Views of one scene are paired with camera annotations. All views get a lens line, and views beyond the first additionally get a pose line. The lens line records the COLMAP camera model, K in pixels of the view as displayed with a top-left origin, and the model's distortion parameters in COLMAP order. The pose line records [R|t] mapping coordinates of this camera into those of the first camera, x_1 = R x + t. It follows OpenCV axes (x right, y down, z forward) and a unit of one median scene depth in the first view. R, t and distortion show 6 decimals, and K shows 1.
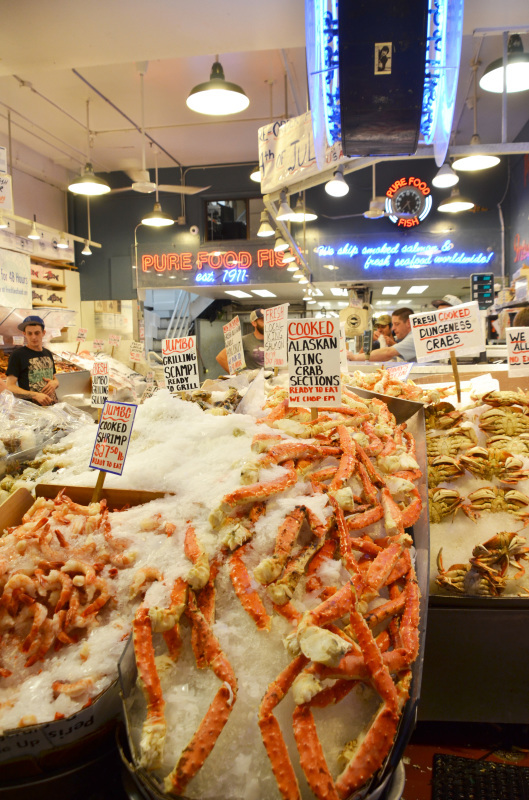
lens RADIAL K [[618.6, 0, 265.1], [0, 618.6, 398.4], [0, 0, 1]] dist [-0.075350, 0.001622]
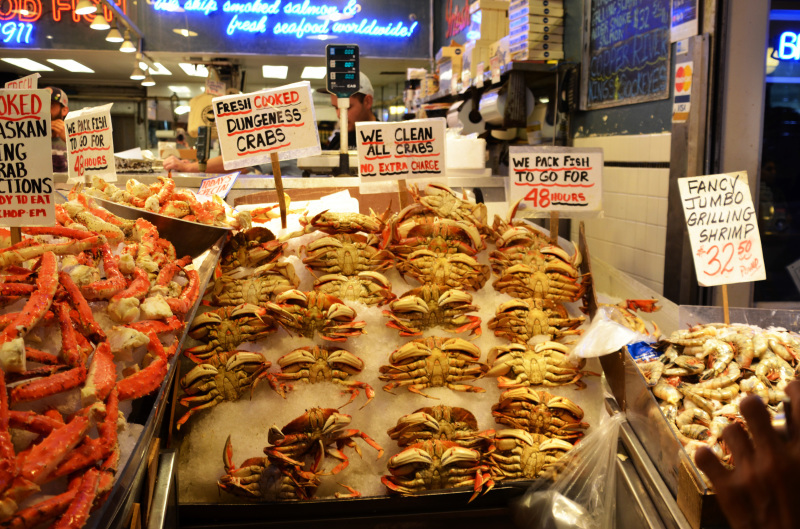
lens RADIAL K [[954.2, 0, 400.9], [0, 954.2, 266.6], [0, 0, 1]] dist [-0.022947, 0.000000]
pose [[0.953097, -0.004533, 0.302632, 0.132603], [-0.003737, 0.999635, 0.026742, 0.022898], [-0.302643, -0.026618, 0.952732, -0.064506]]
